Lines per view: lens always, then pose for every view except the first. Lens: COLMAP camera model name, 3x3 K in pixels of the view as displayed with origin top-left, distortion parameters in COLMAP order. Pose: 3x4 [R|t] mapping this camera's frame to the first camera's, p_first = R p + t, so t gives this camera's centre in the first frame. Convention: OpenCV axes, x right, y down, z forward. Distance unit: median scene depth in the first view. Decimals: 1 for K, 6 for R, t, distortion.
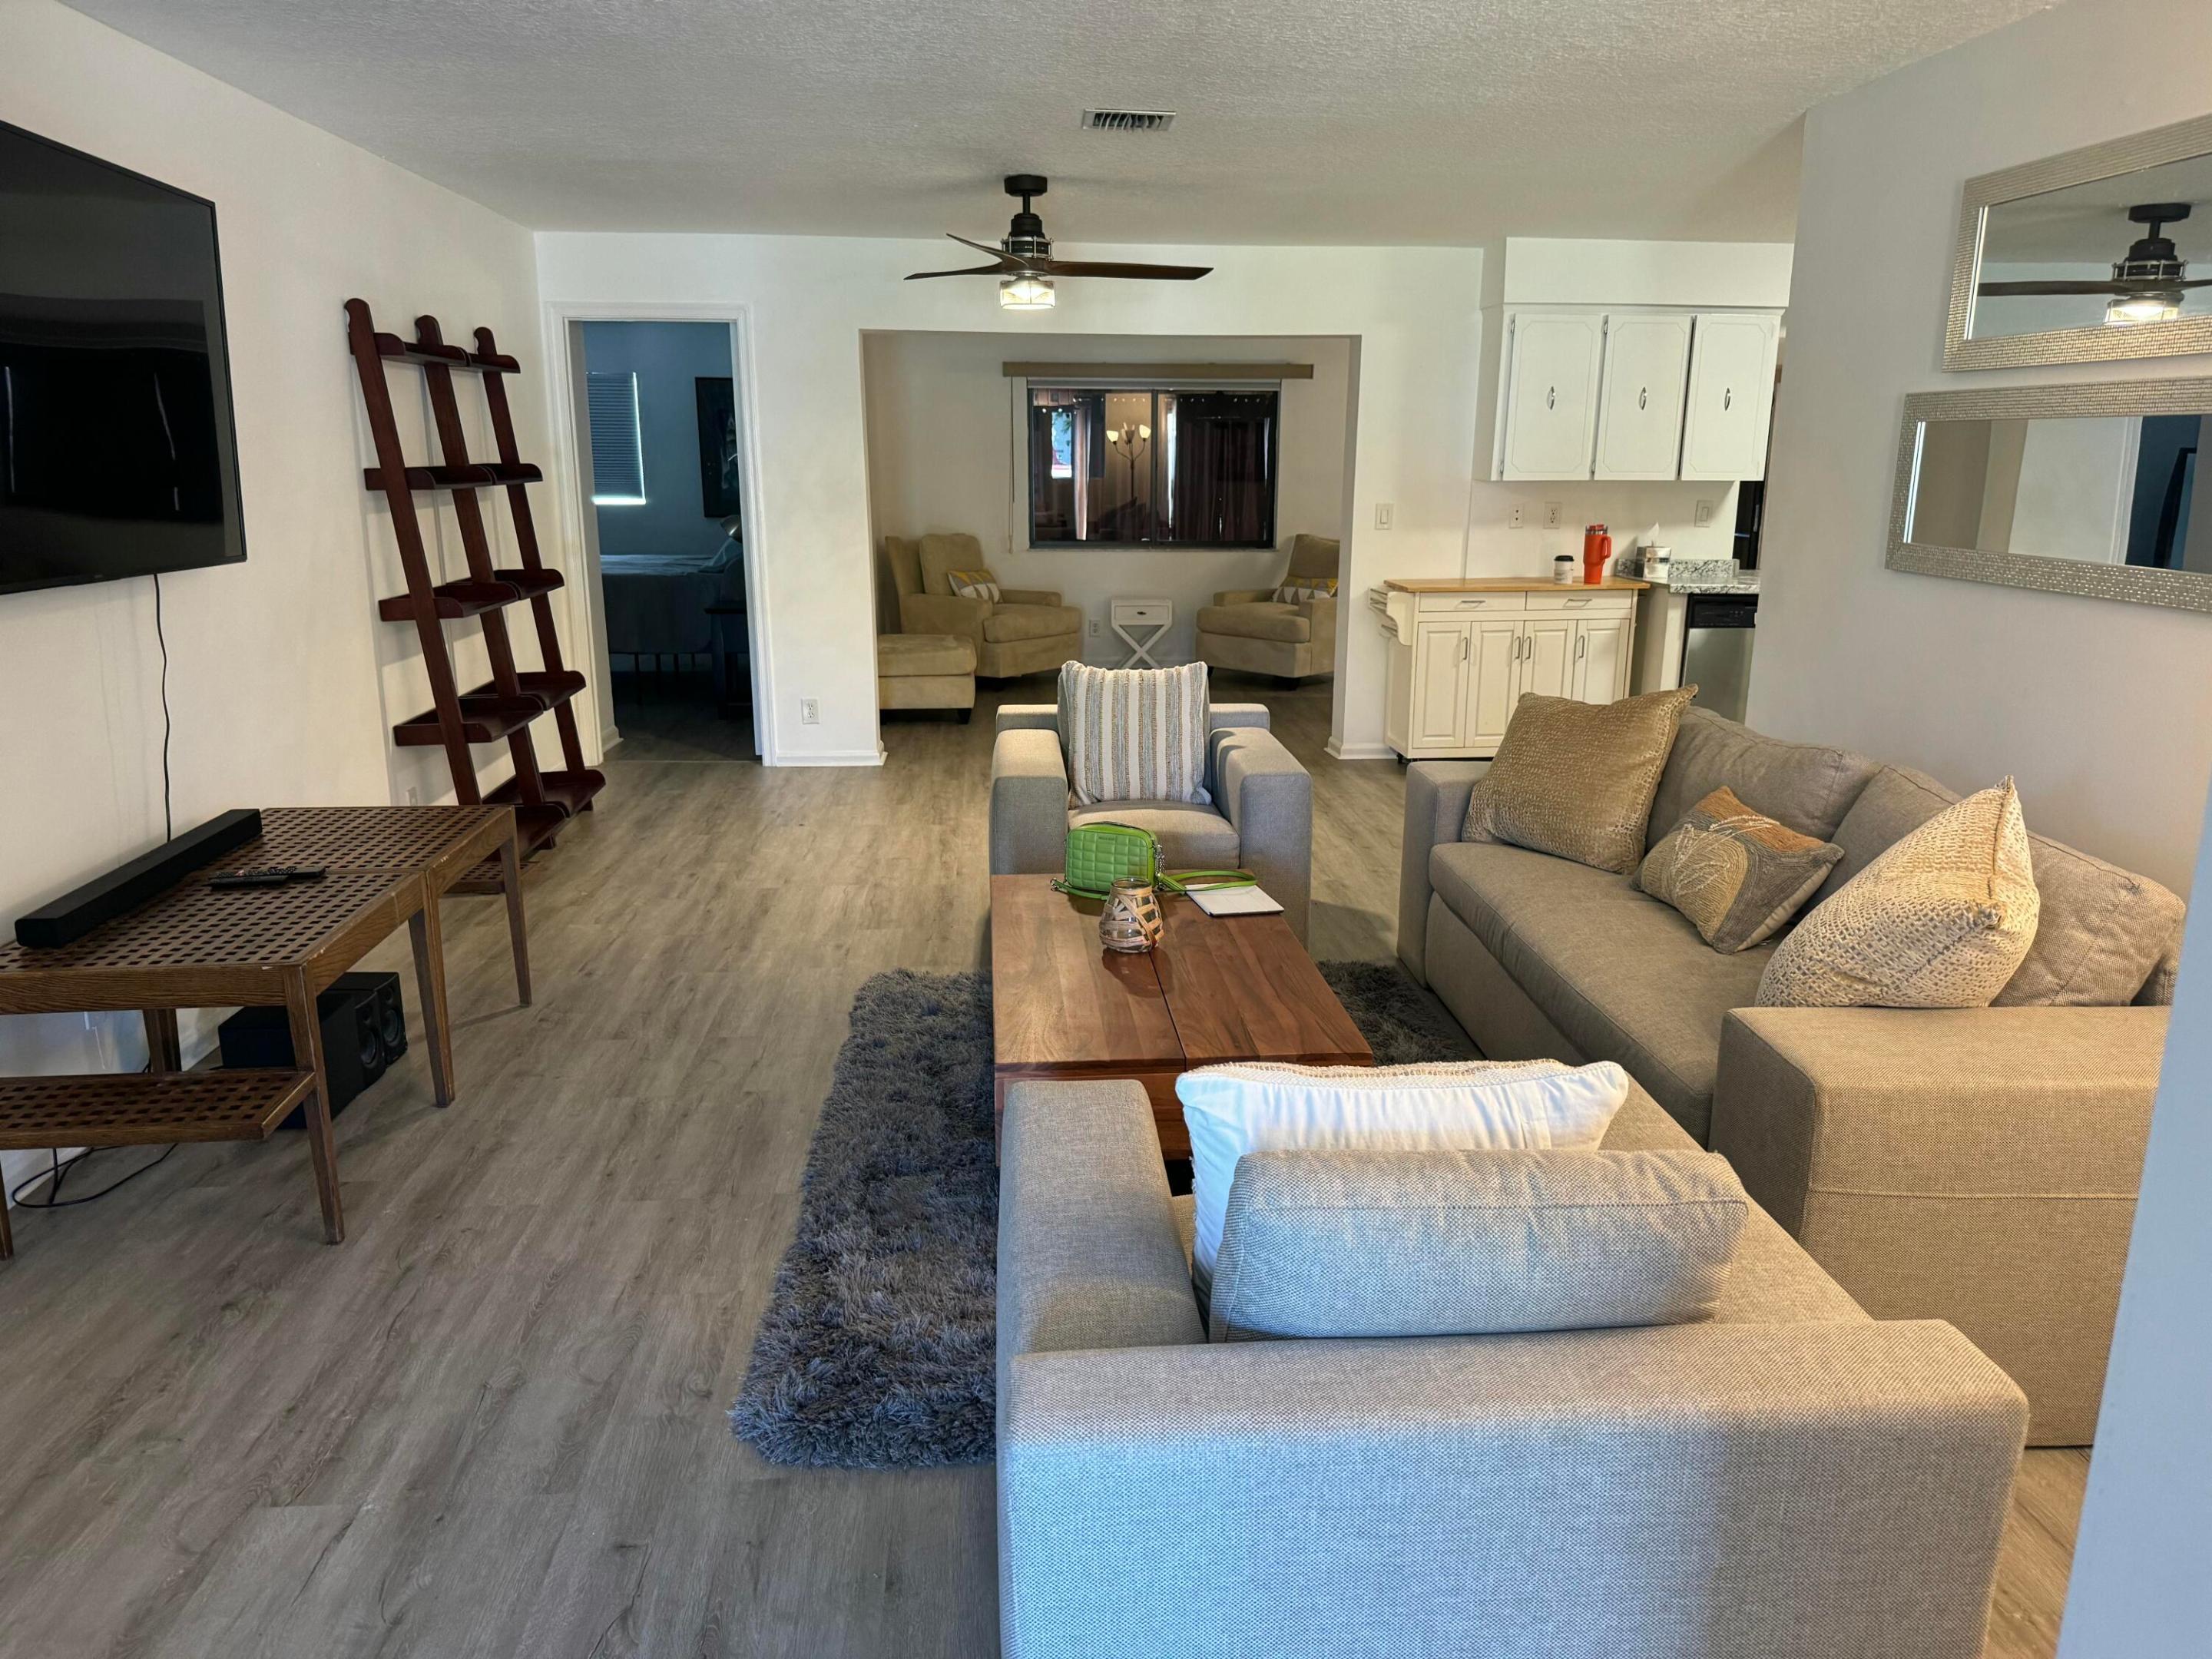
lens RADIAL K [[1546.5, 0, 1095.3], [0, 1546.5, 866.5], [0, 0, 1]] dist [0.015419, -0.035946]
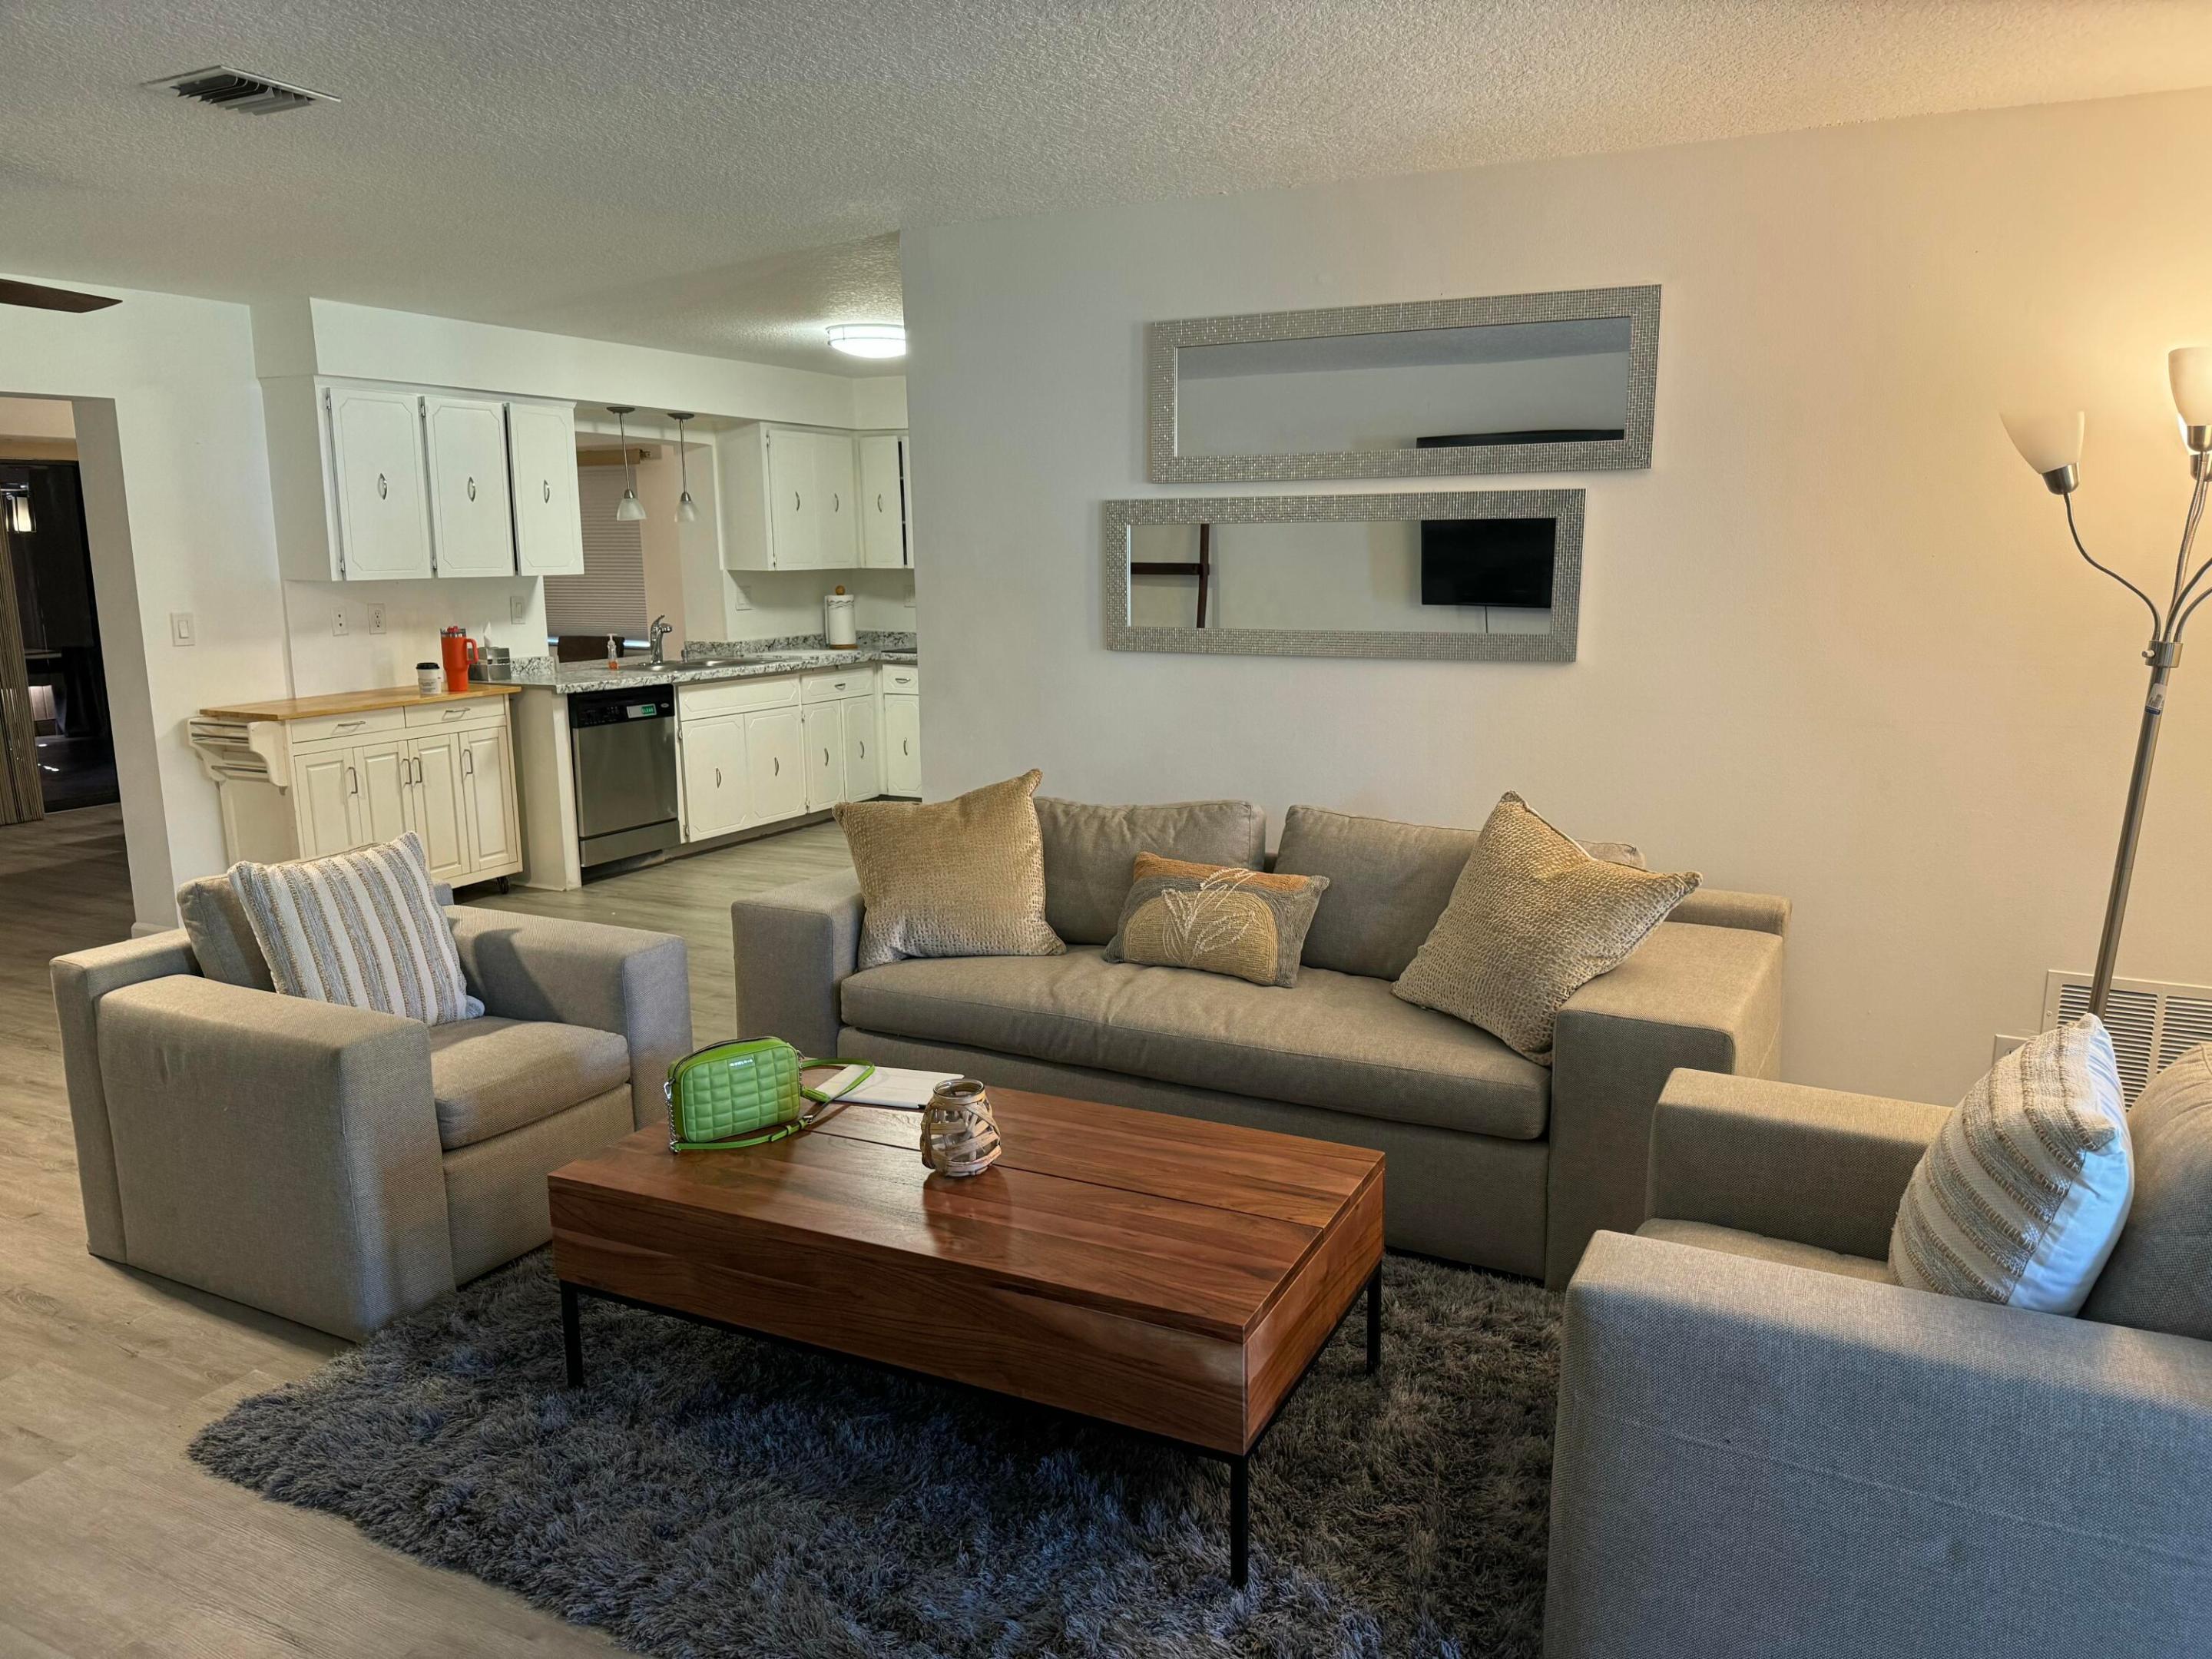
lens RADIAL K [[1546.5, 0, 1122.5], [0, 1546.5, 847.5], [0, 0, 1]] dist [0.015419, -0.035946]
pose [[0.484862, -0.171041, 0.857703, -0.283319], [0.225636, 0.971955, 0.066272, -0.068340], [-0.844984, 0.161396, 0.509857, 0.234886]]
